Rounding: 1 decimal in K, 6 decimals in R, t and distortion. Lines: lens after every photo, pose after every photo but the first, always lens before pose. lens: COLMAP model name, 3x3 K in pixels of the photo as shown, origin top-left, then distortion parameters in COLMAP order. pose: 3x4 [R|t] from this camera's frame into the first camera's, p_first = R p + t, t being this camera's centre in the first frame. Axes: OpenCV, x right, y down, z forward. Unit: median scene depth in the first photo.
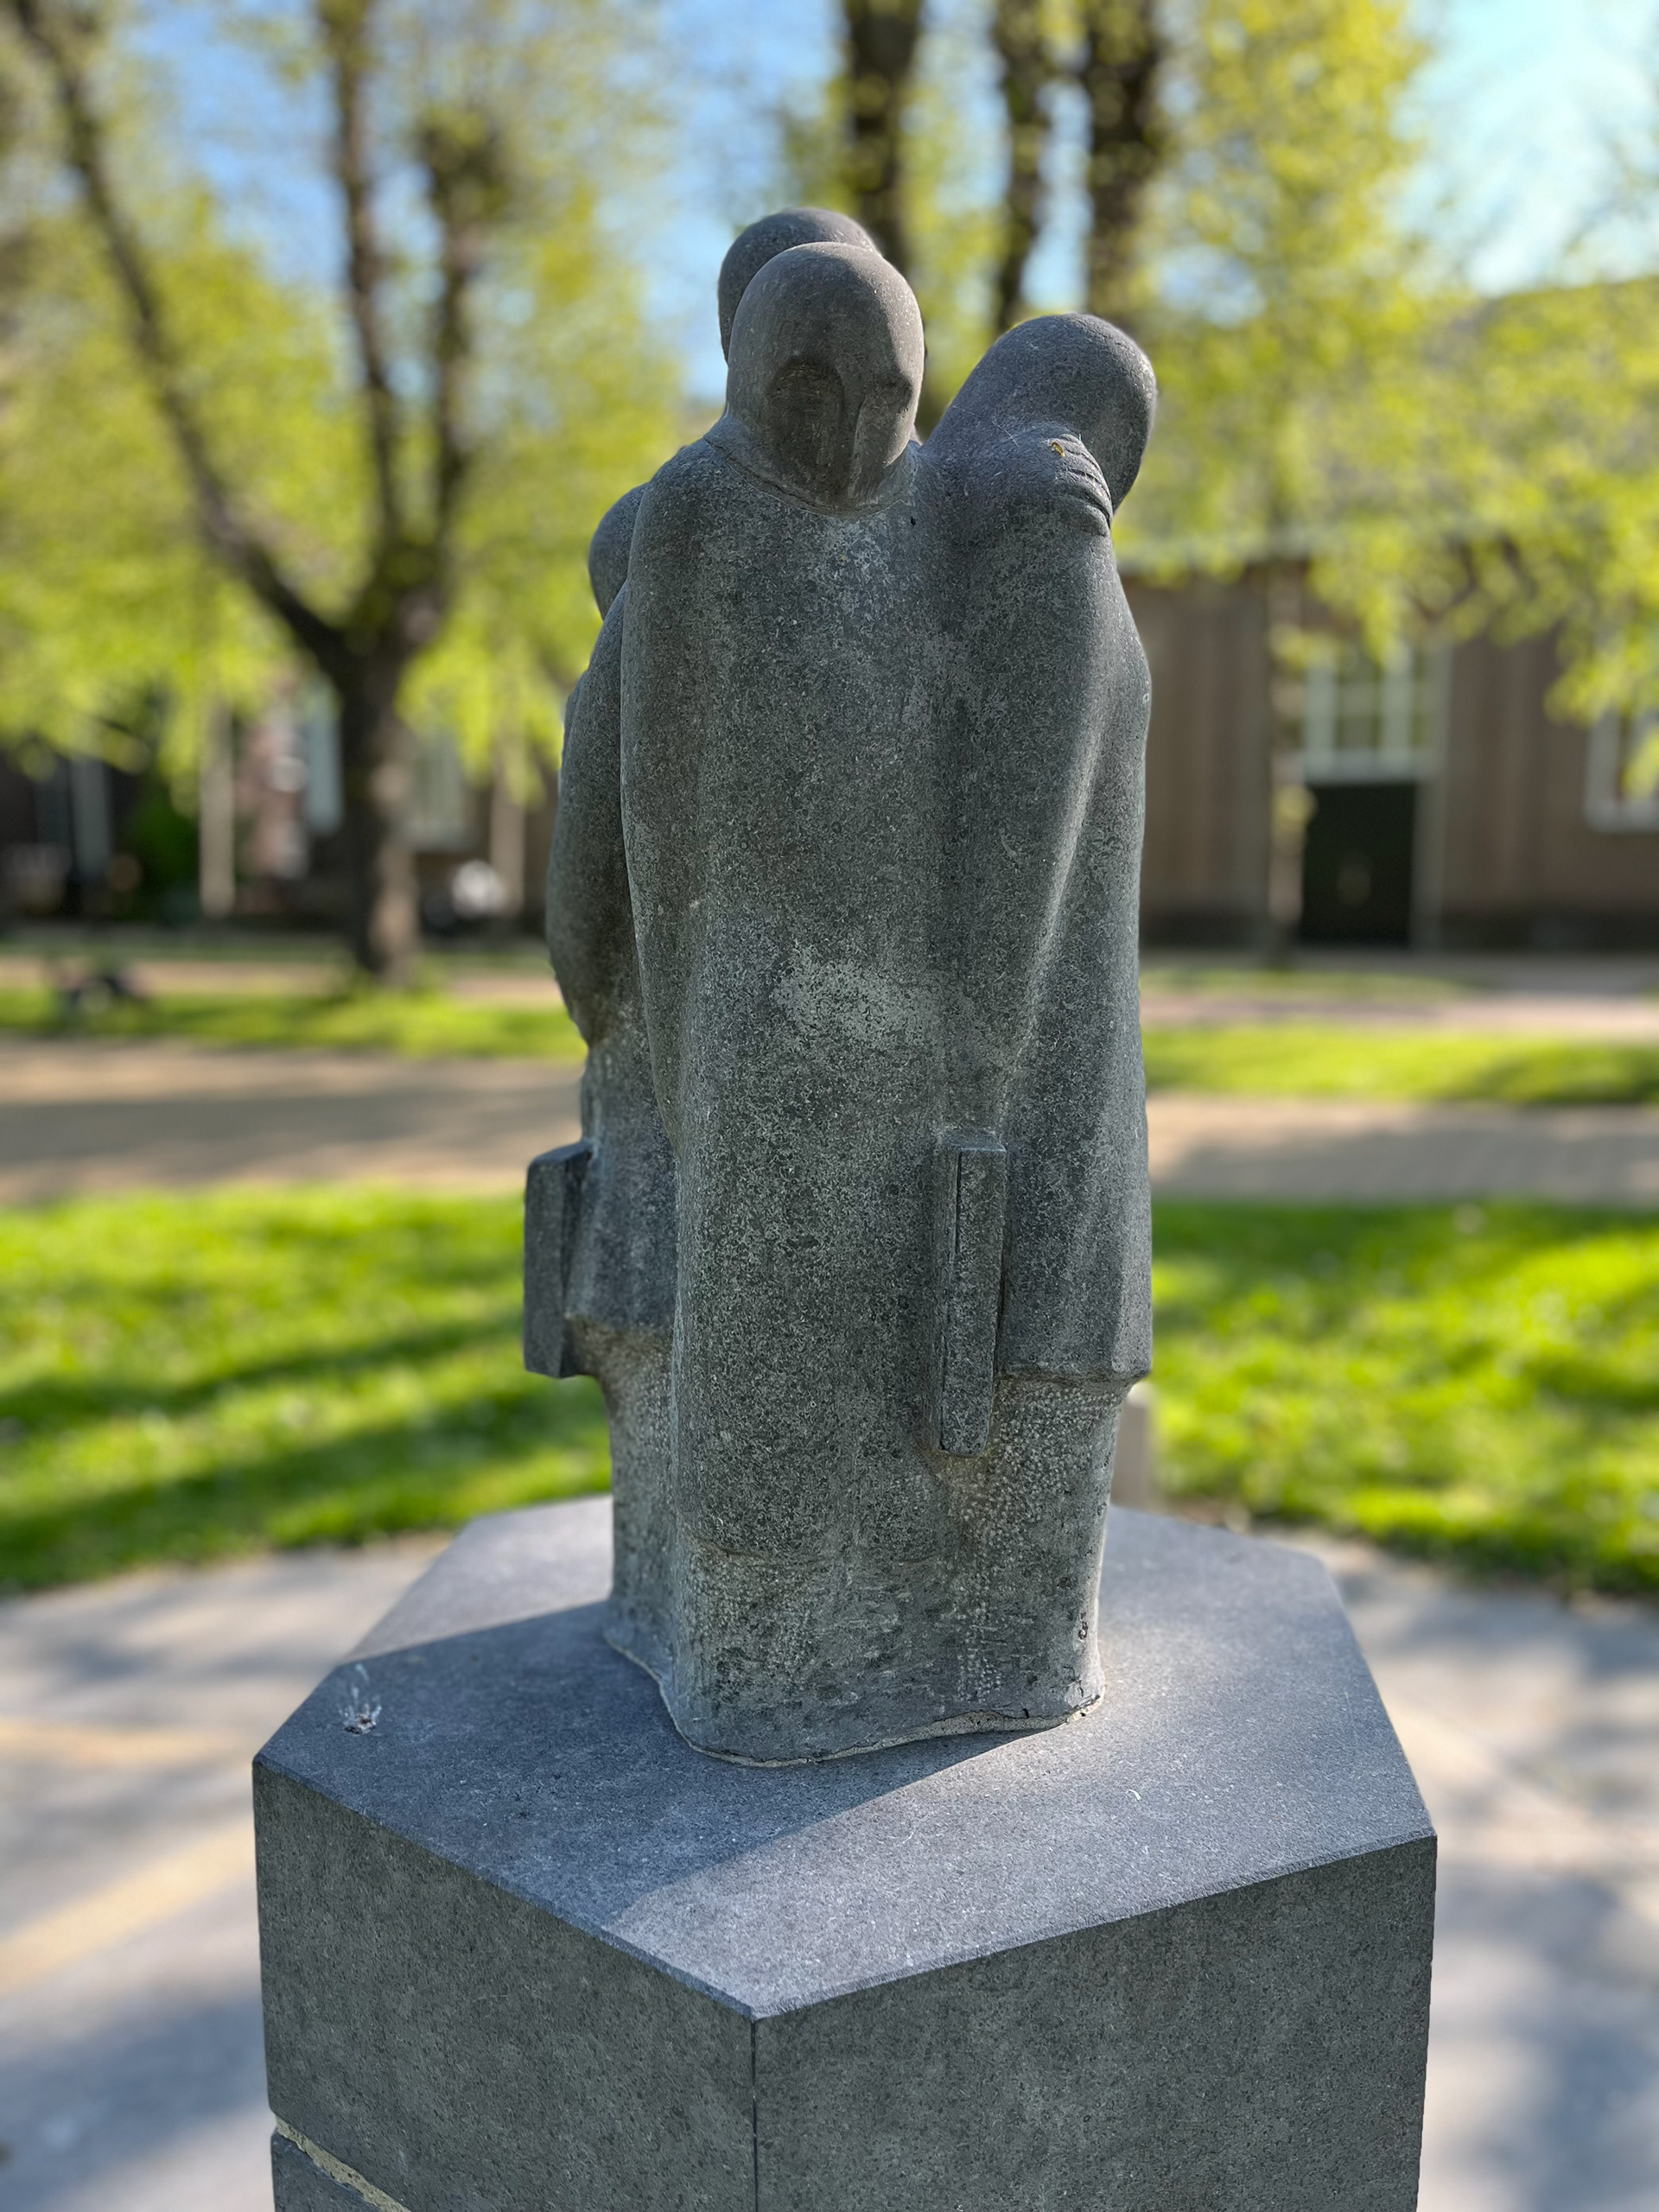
lens RADIAL K [[1686.1, 0, 807.0], [0, 1686.1, 1104.7], [0, 0, 1]] dist [0.033151, -0.018069]
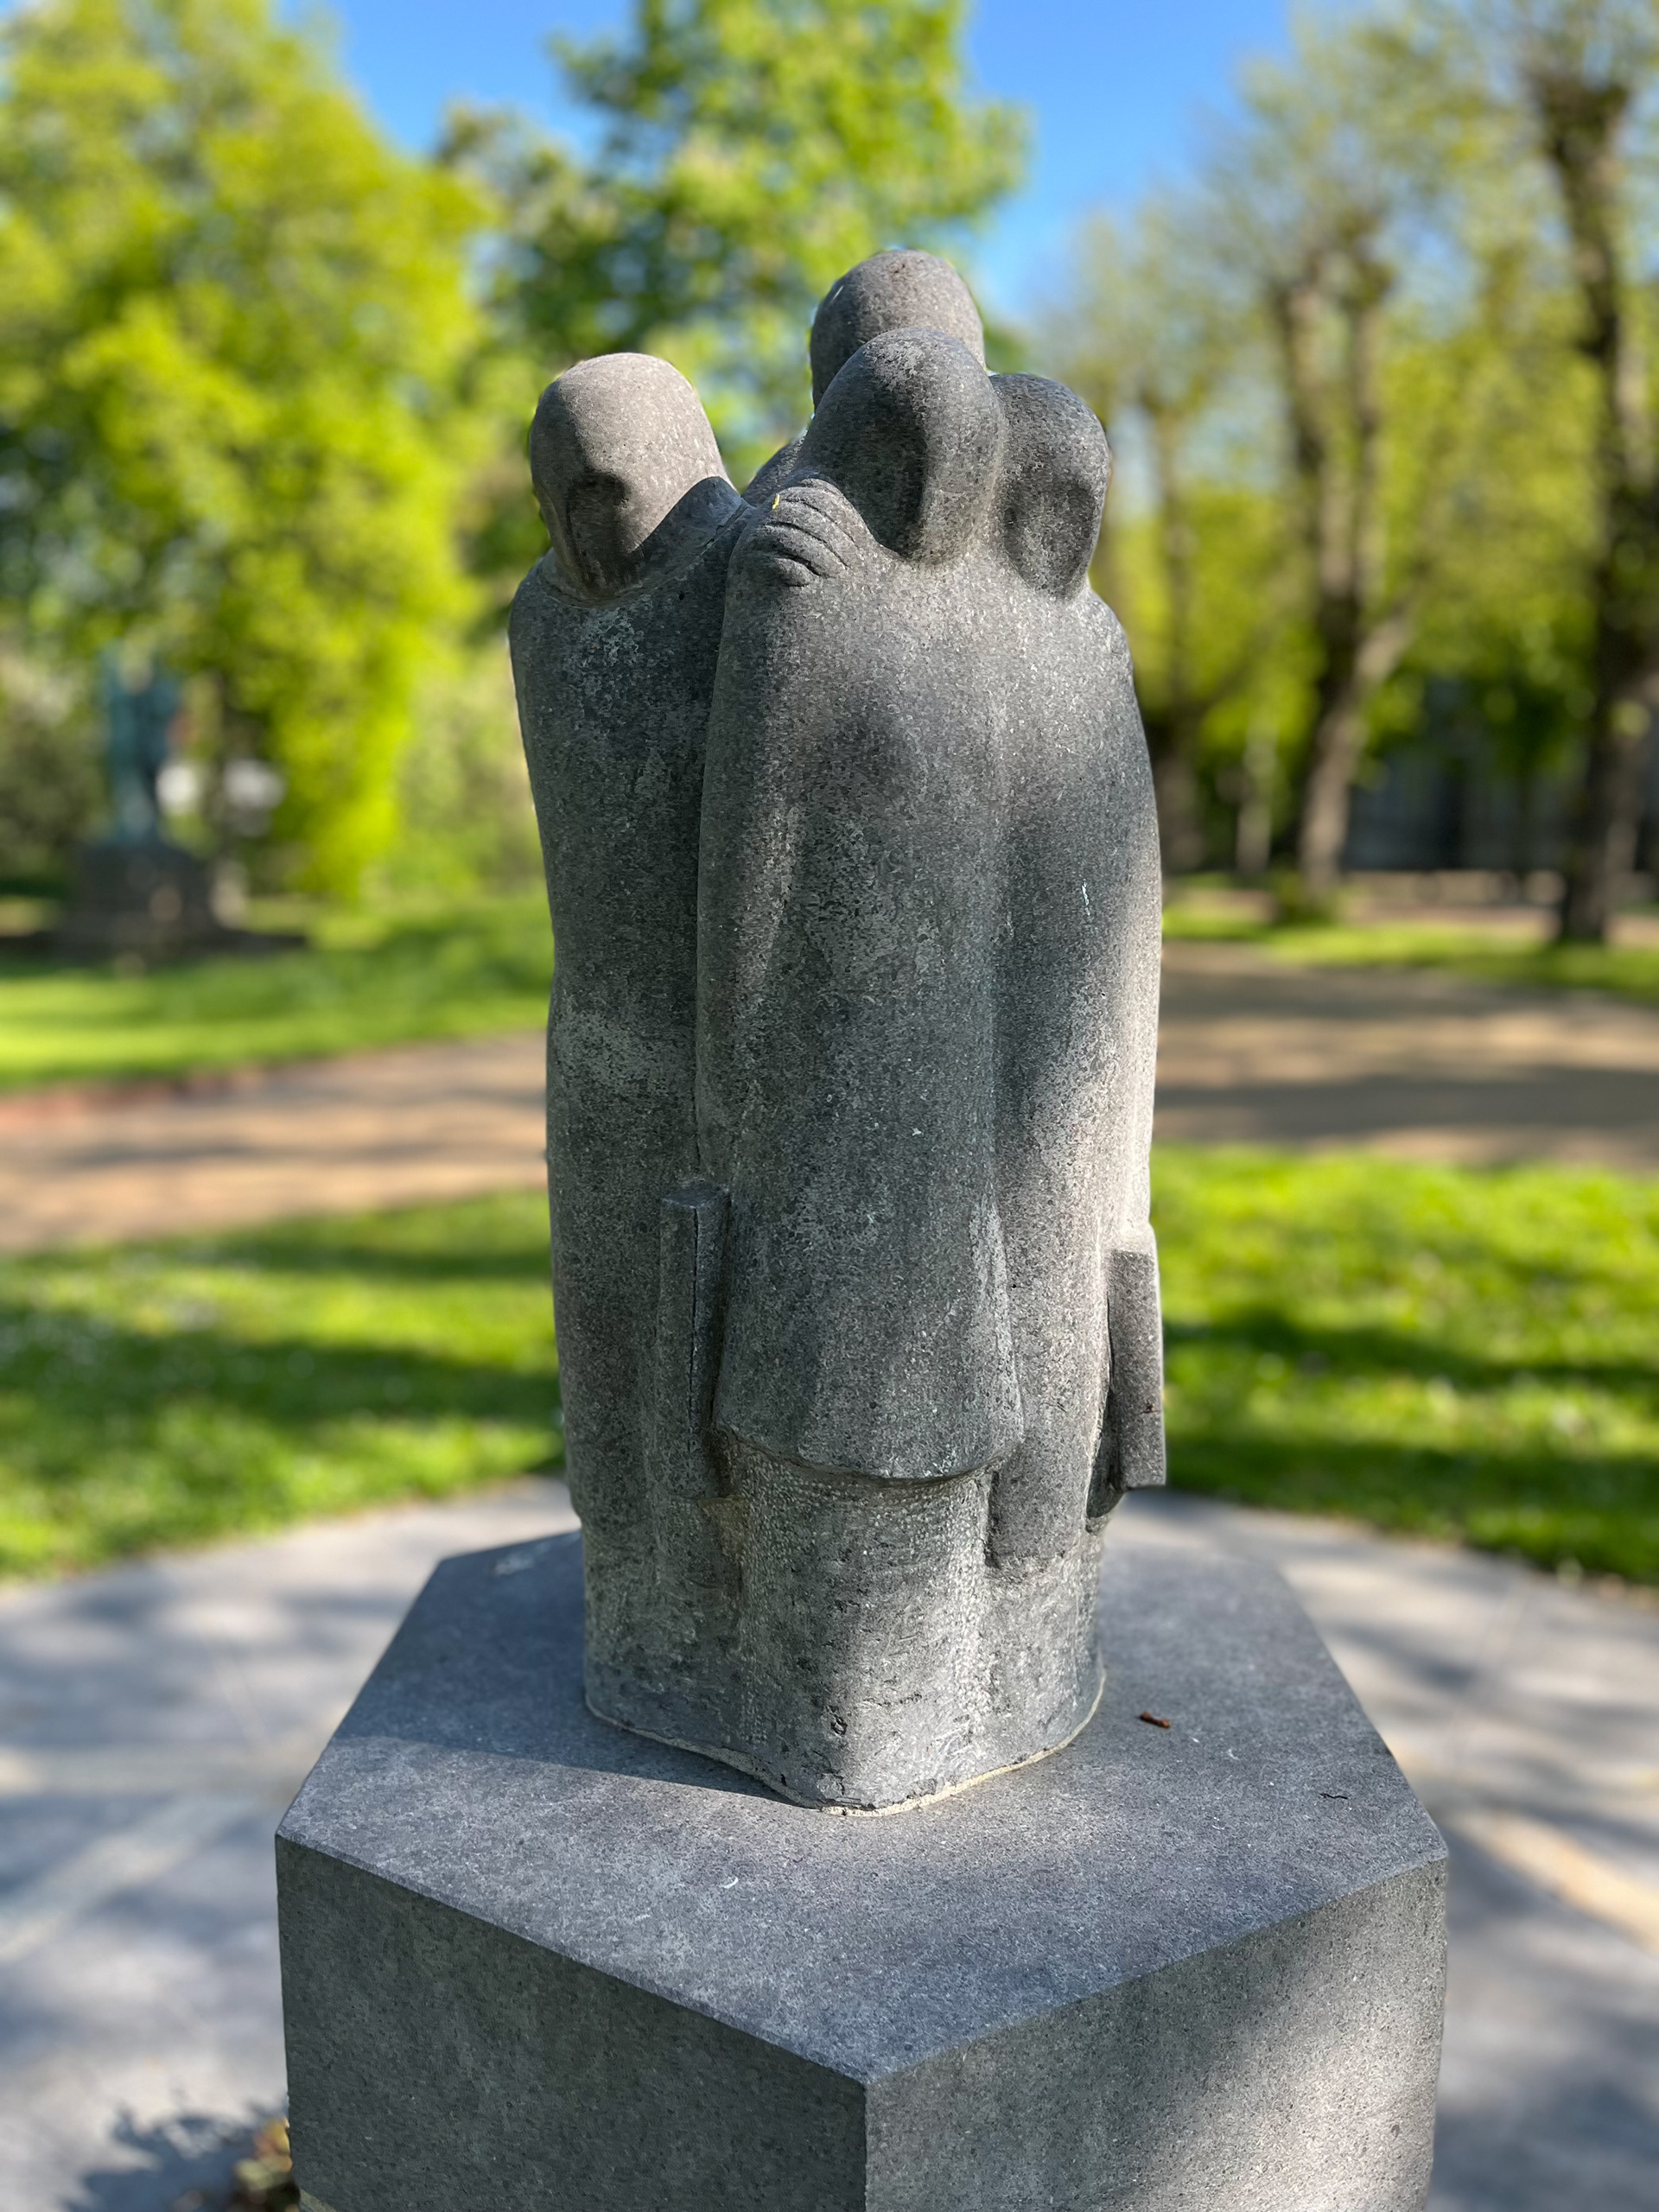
lens RADIAL K [[1686.1, 0, 807.1], [0, 1686.1, 1102.9], [0, 0, 1]] dist [0.033151, -0.018069]
pose [[0.593319, 0.119205, -0.796092, 0.963744], [-0.099062, 0.992270, 0.074750, -0.119127], [0.798849, 0.034512, 0.600541, 0.441578]]
